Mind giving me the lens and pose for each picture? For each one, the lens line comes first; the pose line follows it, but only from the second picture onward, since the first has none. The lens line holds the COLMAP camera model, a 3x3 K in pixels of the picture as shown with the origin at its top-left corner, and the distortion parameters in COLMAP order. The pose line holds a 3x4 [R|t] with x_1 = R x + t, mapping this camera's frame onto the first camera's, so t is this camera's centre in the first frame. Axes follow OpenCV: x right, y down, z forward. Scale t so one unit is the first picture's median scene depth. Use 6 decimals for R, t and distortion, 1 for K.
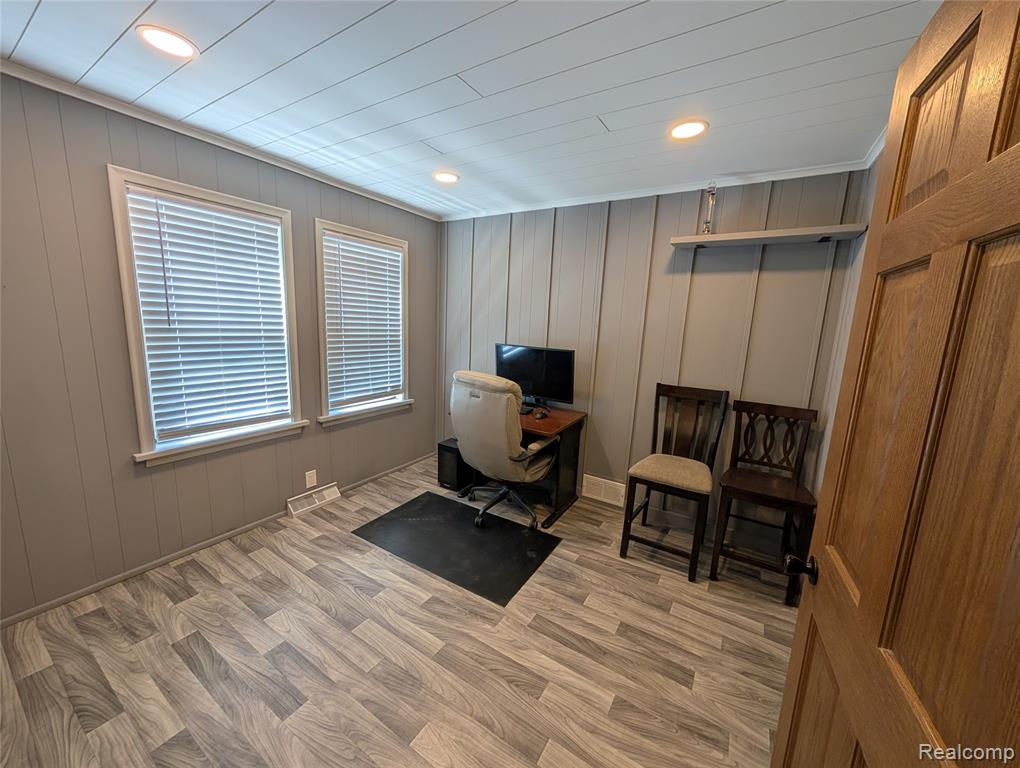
lens RADIAL K [[384.3, 0, 507.0], [0, 384.3, 384.8], [0, 0, 1]] dist [-0.003077, 0.000351]
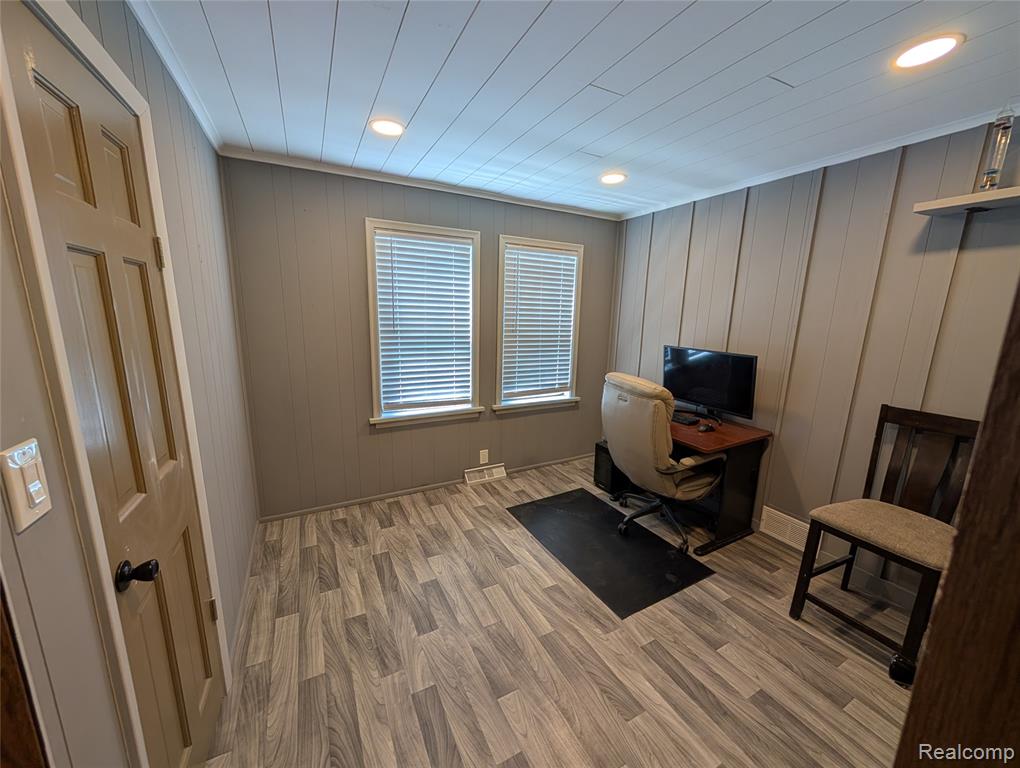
lens RADIAL K [[384.3, 0, 509.8], [0, 384.3, 384.8], [0, 0, 1]] dist [-0.003077, 0.000351]
pose [[0.865393, 0.071715, -0.495935, 0.151642], [-0.069032, 0.997331, 0.023760, -0.011214], [0.496315, 0.013673, 0.868035, 0.010312]]
